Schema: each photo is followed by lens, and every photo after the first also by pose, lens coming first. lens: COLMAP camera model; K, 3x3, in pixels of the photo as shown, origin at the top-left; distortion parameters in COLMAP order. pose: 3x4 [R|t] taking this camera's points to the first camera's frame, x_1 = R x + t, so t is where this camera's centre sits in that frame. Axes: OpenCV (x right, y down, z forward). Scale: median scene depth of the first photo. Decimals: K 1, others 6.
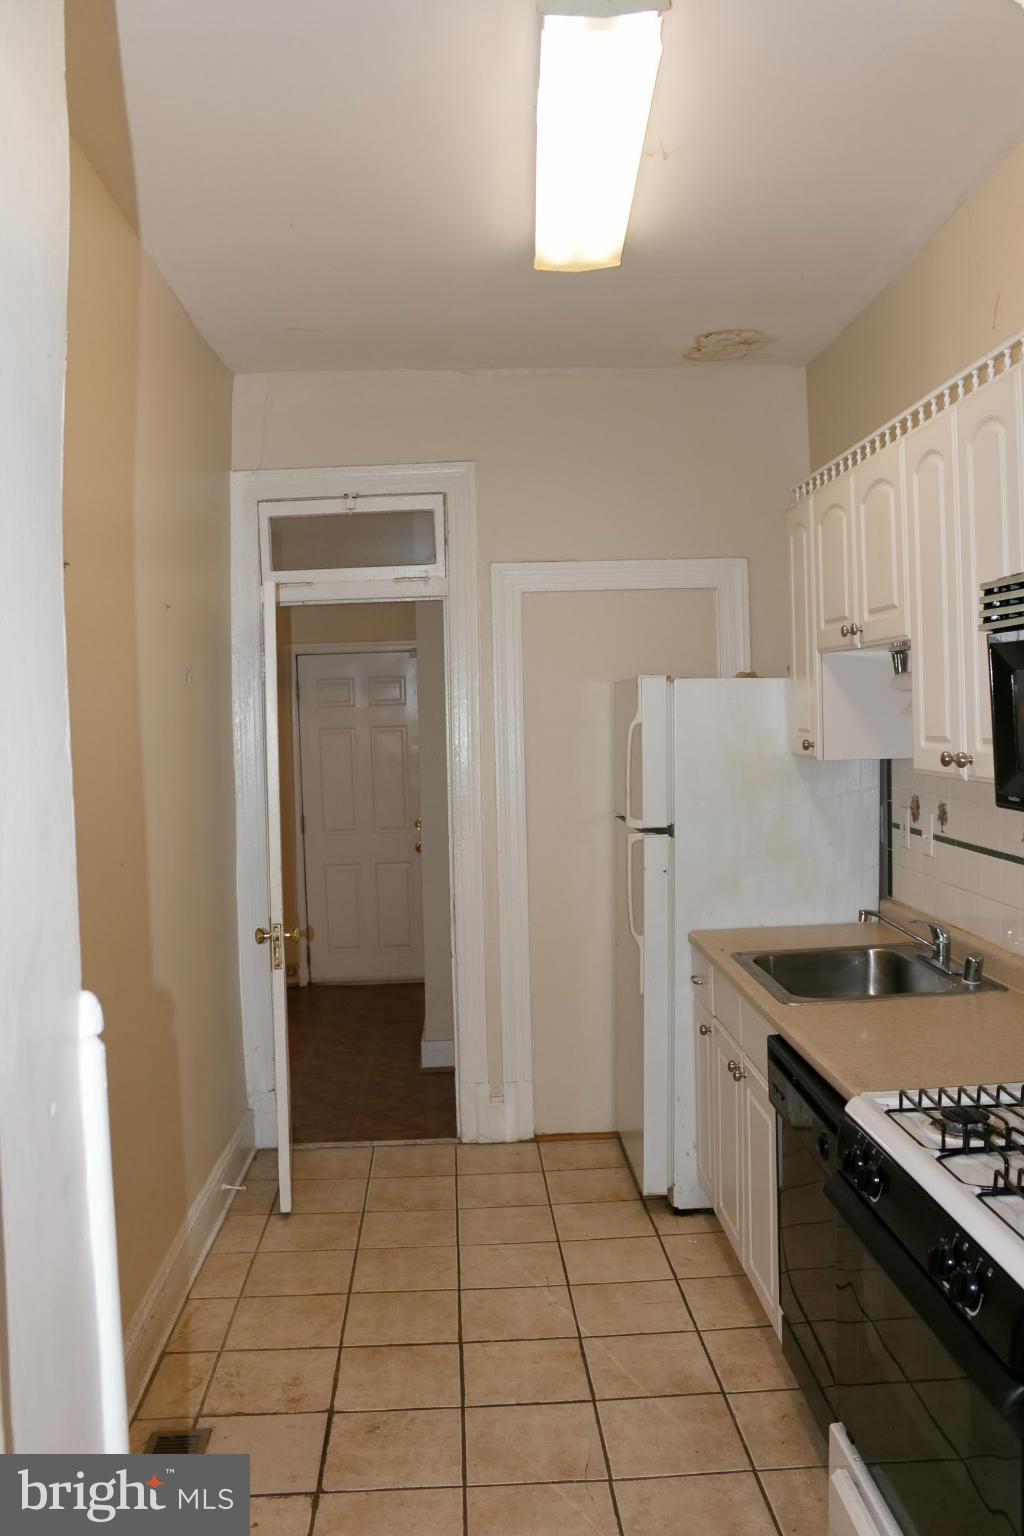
lens RADIAL K [[1238.8, 0, 512.0], [0, 1238.8, 768.0], [0, 0, 1]] dist [-0.154929, 0.130568]
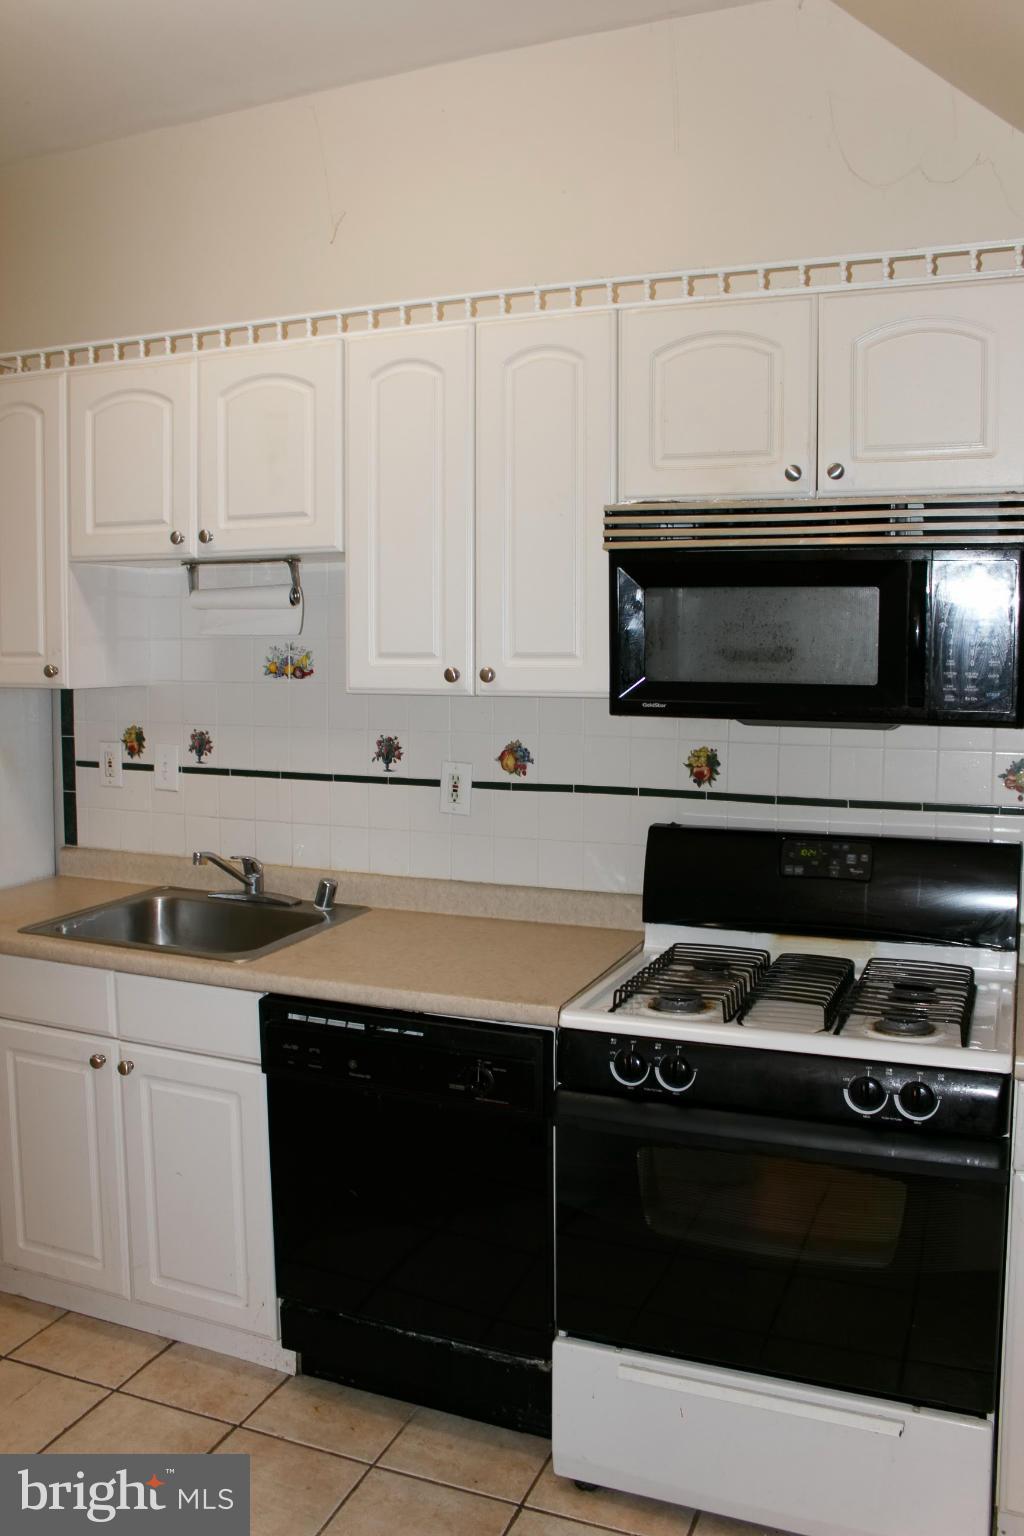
lens RADIAL K [[1238.8, 0, 512.0], [0, 1238.8, 768.0], [0, 0, 1]] dist [-0.154929, 0.130568]
pose [[0.420187, -0.066343, 0.905009, -0.399129], [0.028370, 0.997797, 0.059973, 0.006836], [-0.906994, 0.000475, 0.421143, 0.386988]]
